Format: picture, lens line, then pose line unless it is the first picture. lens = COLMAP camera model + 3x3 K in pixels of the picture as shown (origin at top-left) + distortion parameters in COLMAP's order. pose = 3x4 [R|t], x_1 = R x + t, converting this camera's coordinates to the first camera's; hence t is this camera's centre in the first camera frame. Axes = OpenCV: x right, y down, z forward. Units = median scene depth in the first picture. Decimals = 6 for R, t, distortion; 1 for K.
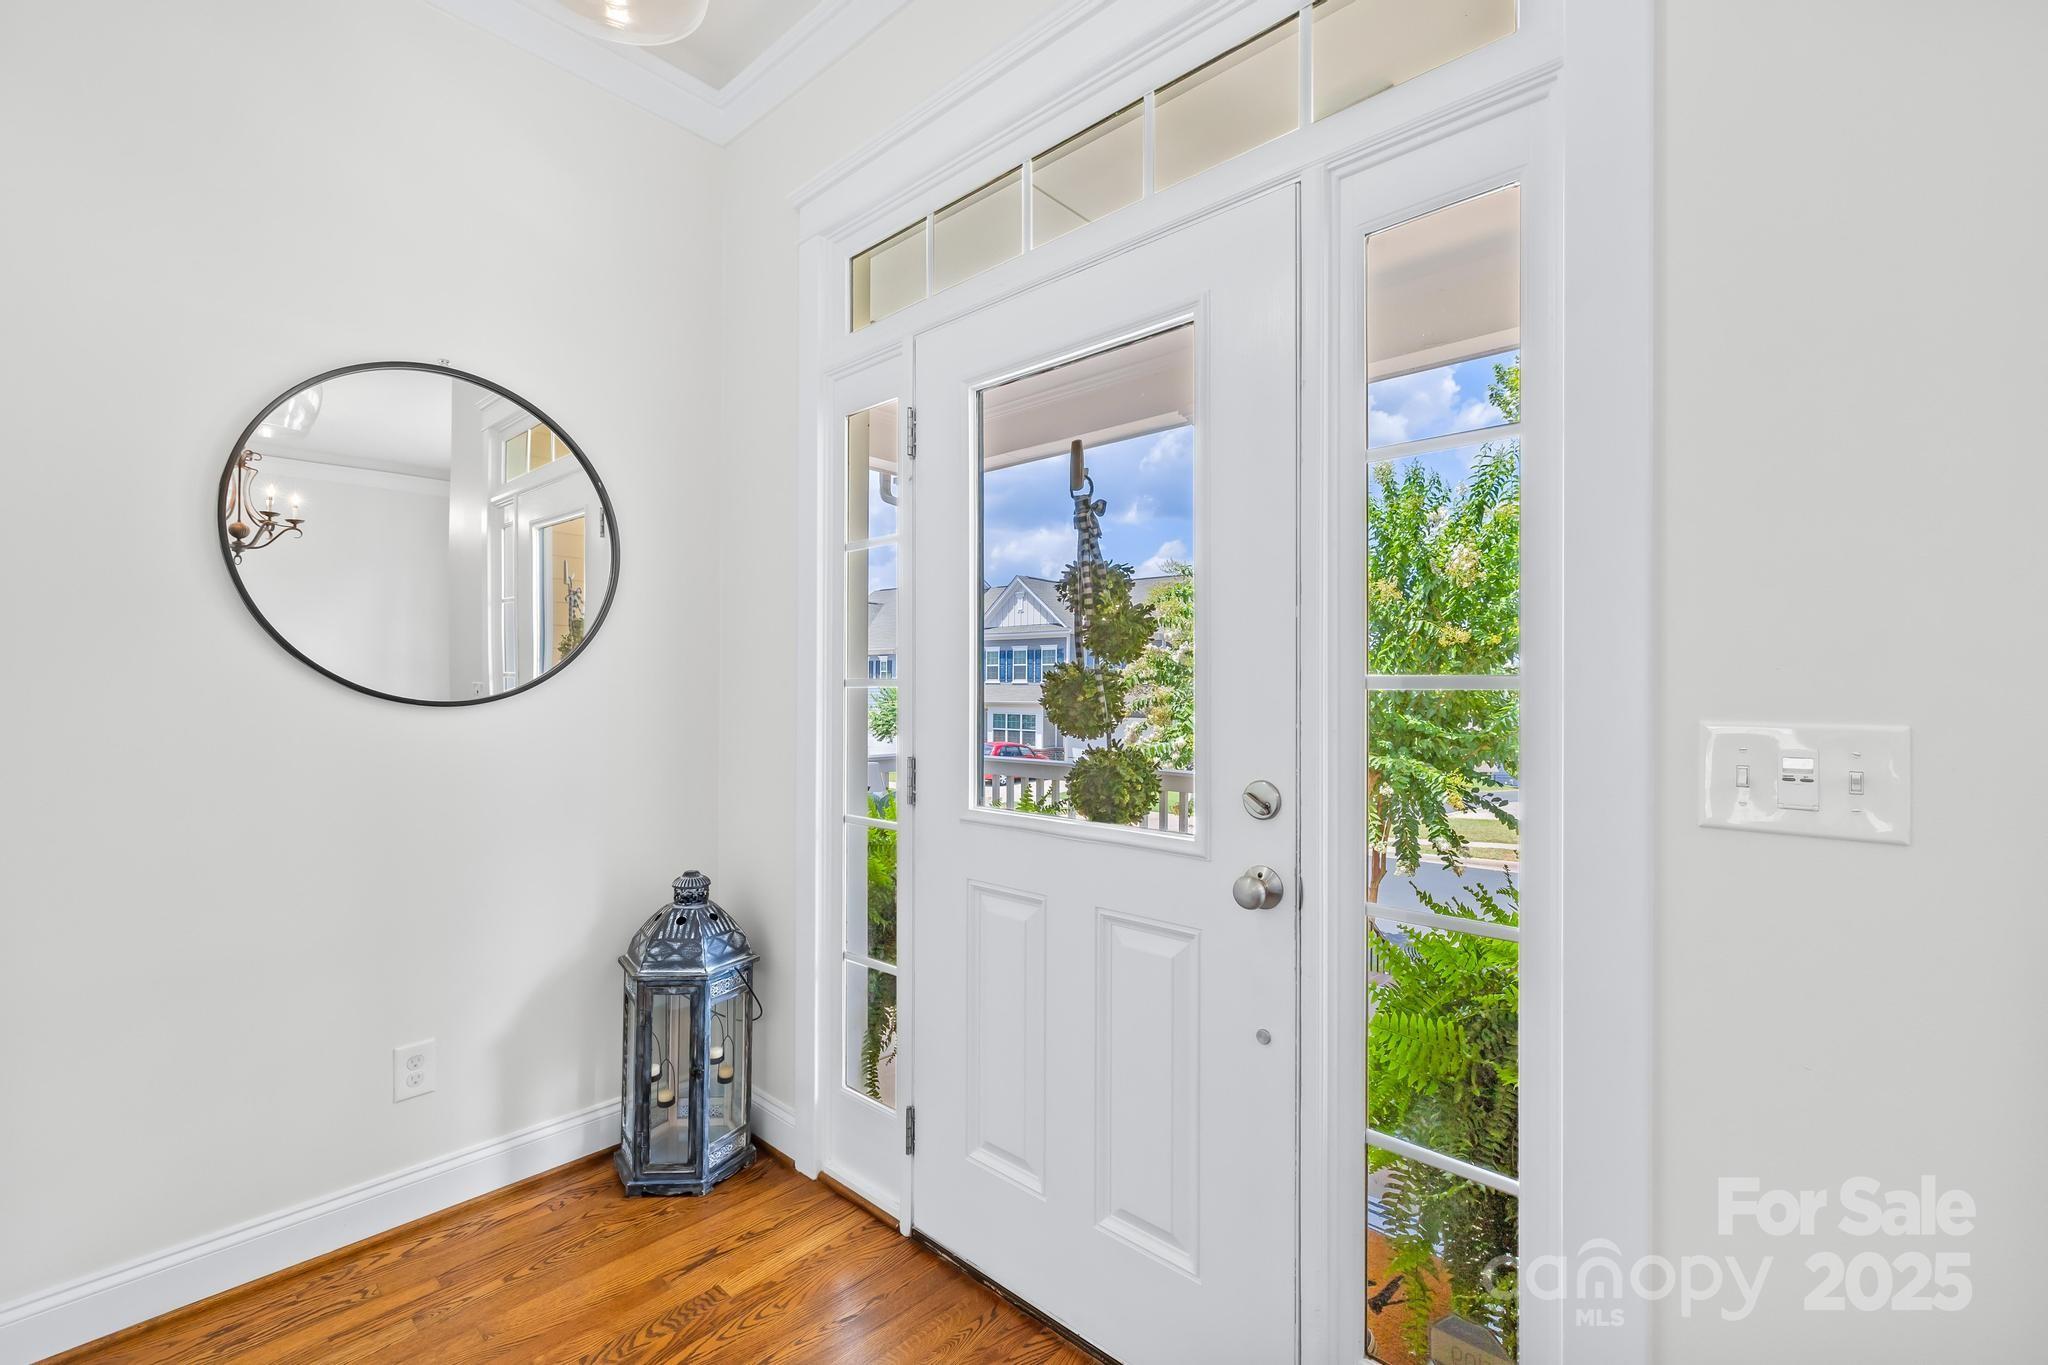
lens RADIAL K [[872.2, 0, 1040.3], [0, 872.2, 687.1], [0, 0, 1]] dist [-0.000108, -0.000028]
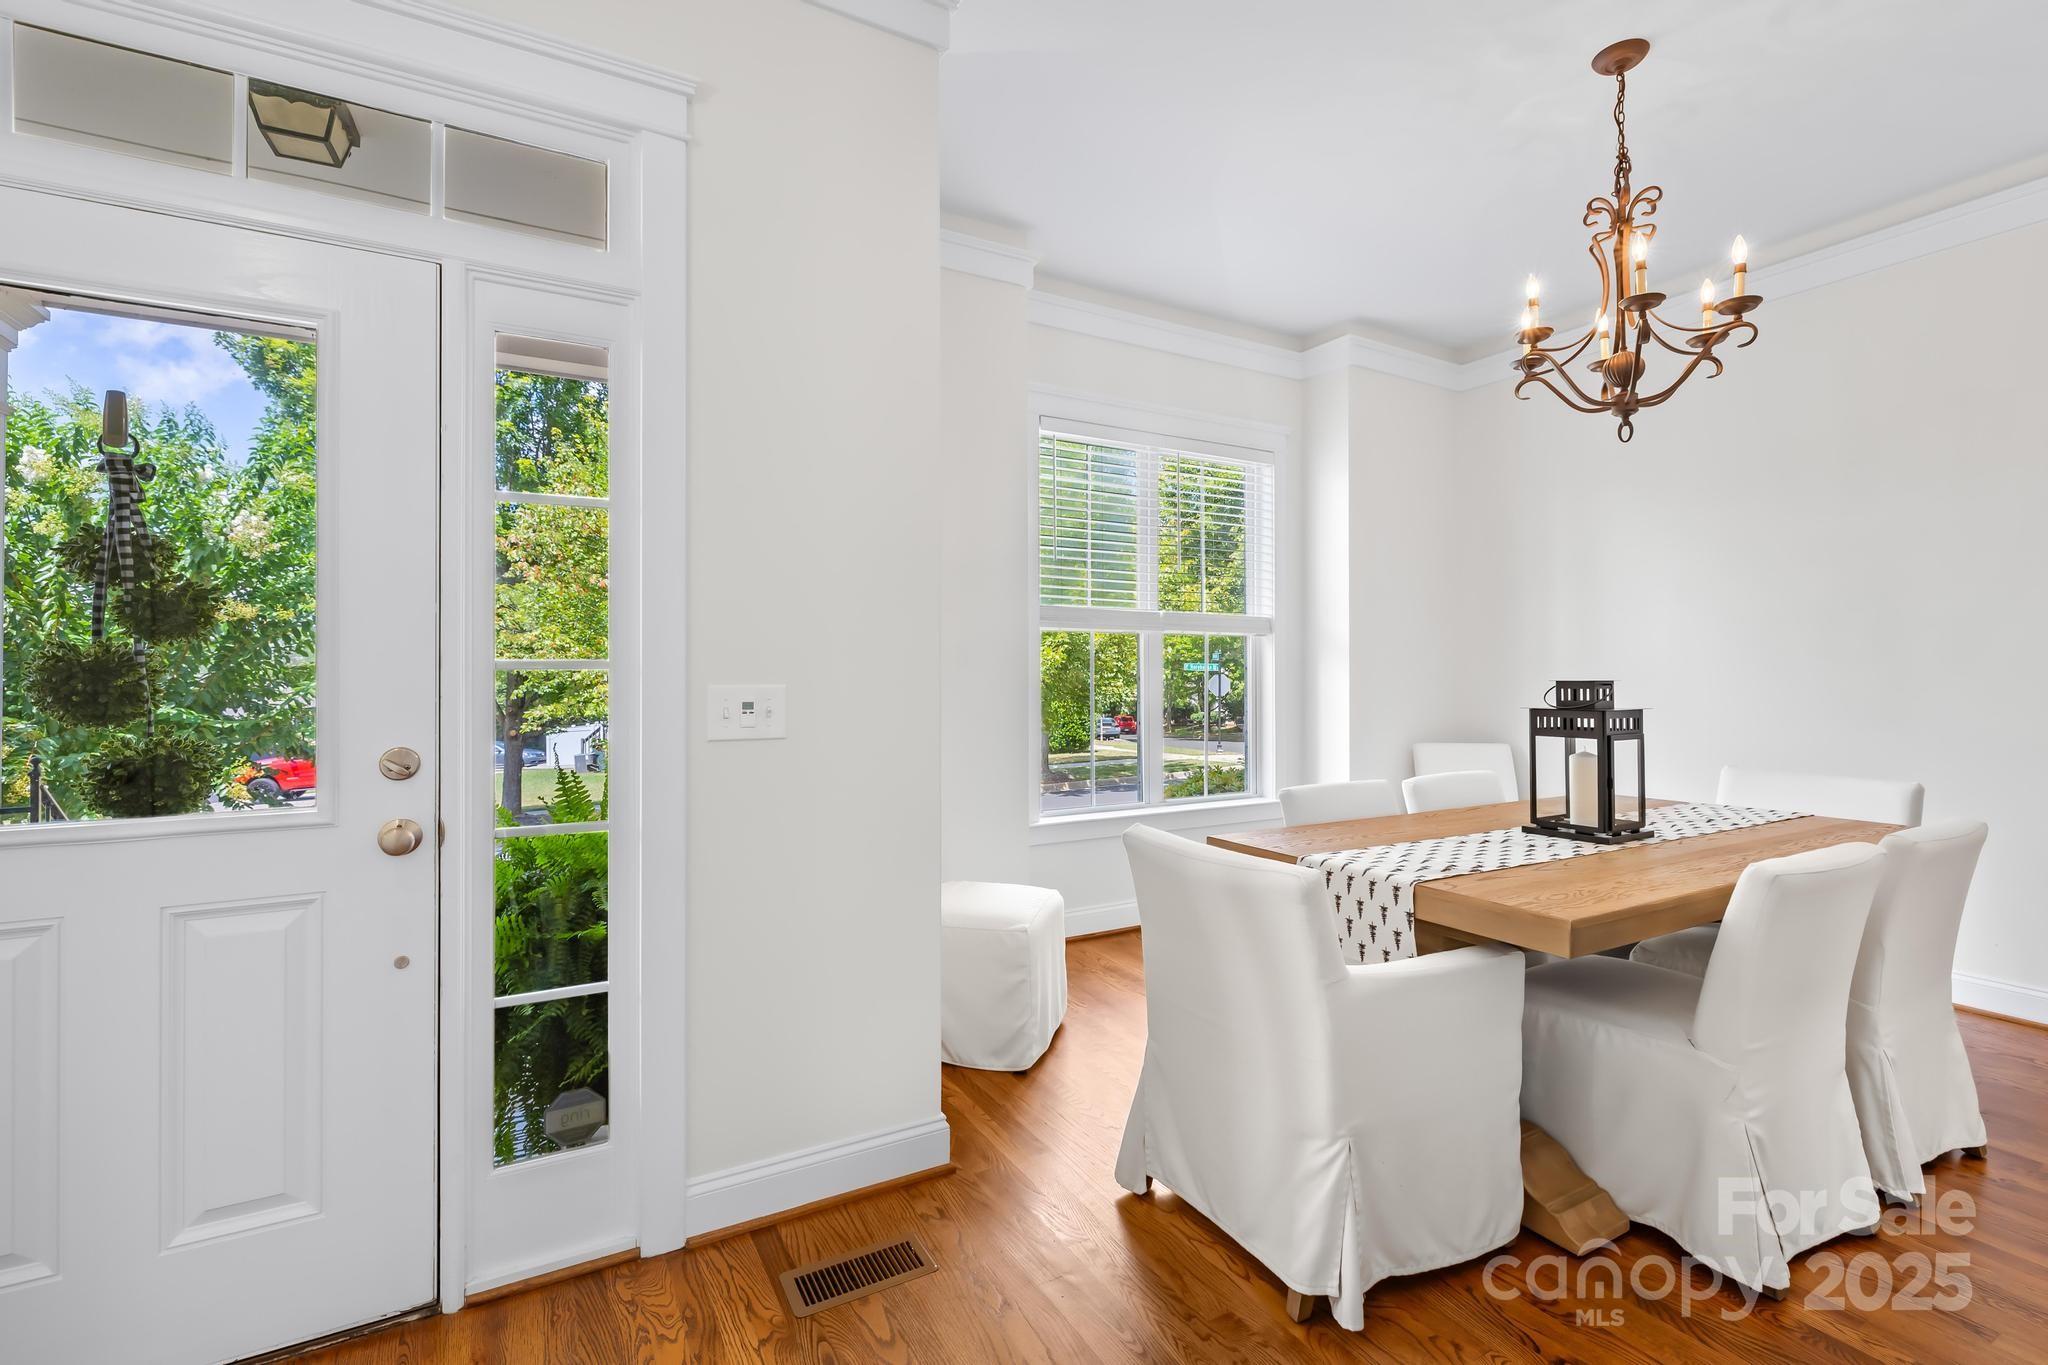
lens RADIAL K [[872.2, 0, 1013.9], [0, 872.2, 671.8], [0, 0, 1]] dist [-0.000108, -0.000028]
pose [[0.309606, -0.006191, 0.950845, -0.512530], [0.001915, 0.999981, 0.005887, -0.001546], [-0.950863, -0.000002, 0.309612, -0.136937]]
